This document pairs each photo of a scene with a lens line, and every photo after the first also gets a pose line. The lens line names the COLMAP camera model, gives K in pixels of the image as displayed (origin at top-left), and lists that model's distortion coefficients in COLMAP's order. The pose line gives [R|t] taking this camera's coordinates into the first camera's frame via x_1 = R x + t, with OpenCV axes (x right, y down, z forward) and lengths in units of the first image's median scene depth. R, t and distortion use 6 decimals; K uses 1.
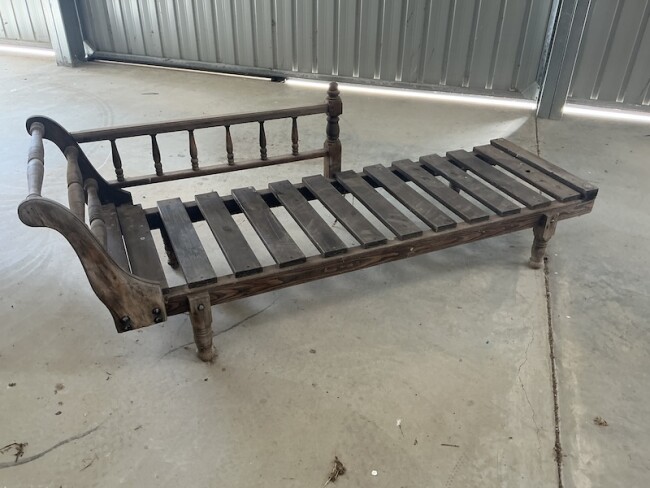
lens RADIAL K [[546.7, 0, 323.0], [0, 546.7, 246.1], [0, 0, 1]] dist [0.045749, -0.082551]
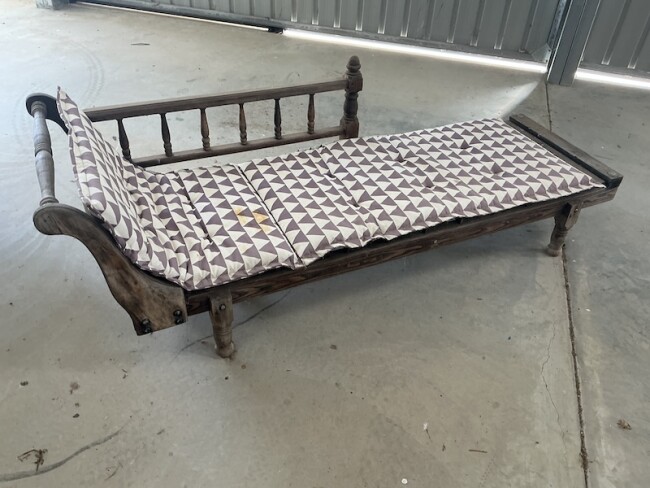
lens RADIAL K [[546.7, 0, 324.6], [0, 546.7, 245.7], [0, 0, 1]] dist [0.045749, -0.082551]
pose [[0.999160, 0.013204, 0.038798, -0.075355], [-0.017192, 0.994393, 0.104339, -0.089648], [-0.037203, -0.104919, 0.993785, 0.047253]]
